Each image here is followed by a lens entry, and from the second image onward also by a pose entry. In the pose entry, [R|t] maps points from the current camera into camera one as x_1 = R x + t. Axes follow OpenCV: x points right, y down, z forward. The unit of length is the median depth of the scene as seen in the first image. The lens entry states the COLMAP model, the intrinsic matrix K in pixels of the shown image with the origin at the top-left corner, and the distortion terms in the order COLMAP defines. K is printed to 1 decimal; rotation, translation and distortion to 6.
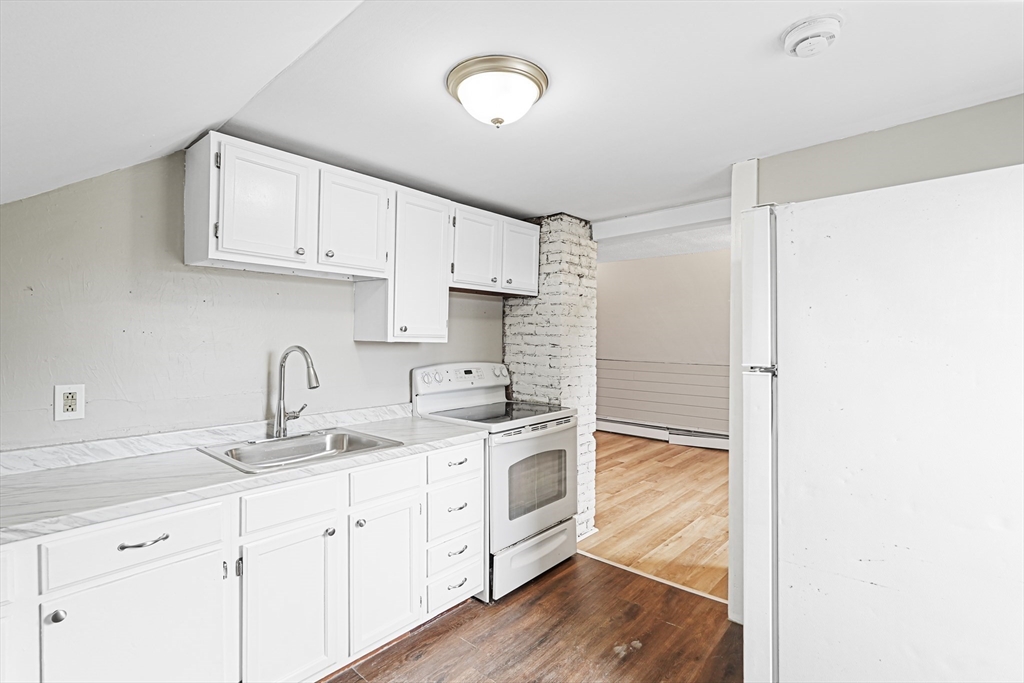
lens RADIAL K [[494.2, 0, 527.3], [0, 494.2, 340.7], [0, 0, 1]] dist [0.000180, 0.000209]
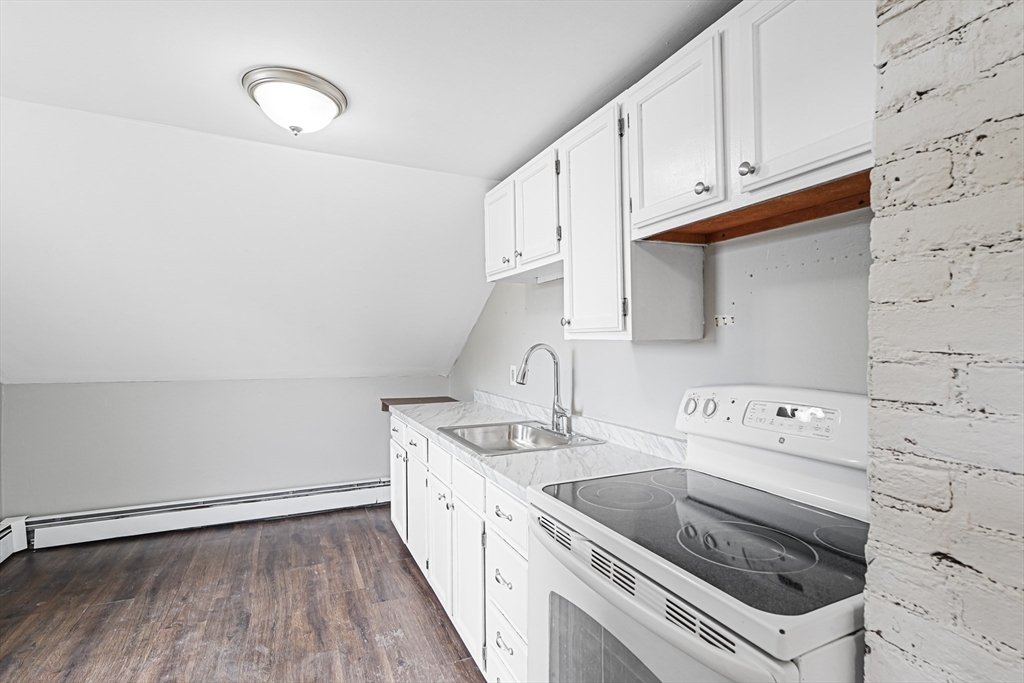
lens RADIAL K [[482.0, 0, 512.0], [0, 482.0, 341.5], [0, 0, 1]] dist [0.001646, 0.000490]
pose [[-0.434039, -0.009382, -0.900845, 0.348769], [-0.006279, 0.999953, -0.007388, 0.009074], [0.900872, 0.002449, -0.434078, 0.985792]]
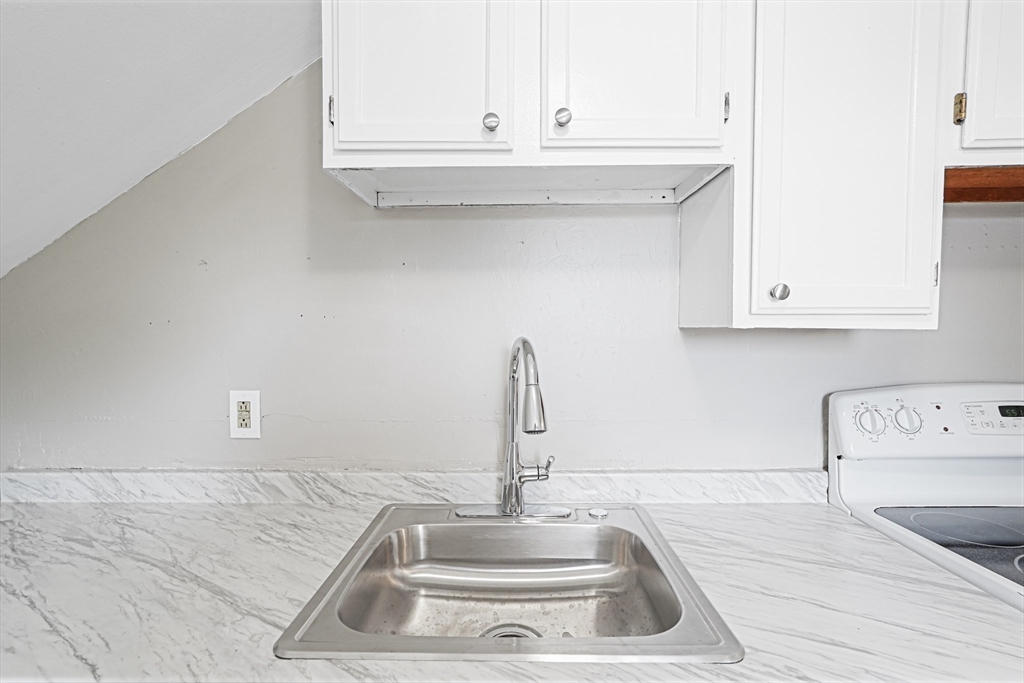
lens RADIAL K [[483.7, 0, 497.5], [0, 483.7, 341.6], [0, 0, 1]] dist [-0.001619, 0.000268]
pose [[0.620774, 0.006054, -0.783966, -0.077714], [0.004342, 0.999928, 0.011160, 0.006139], [0.783978, -0.010331, 0.620703, 0.483442]]
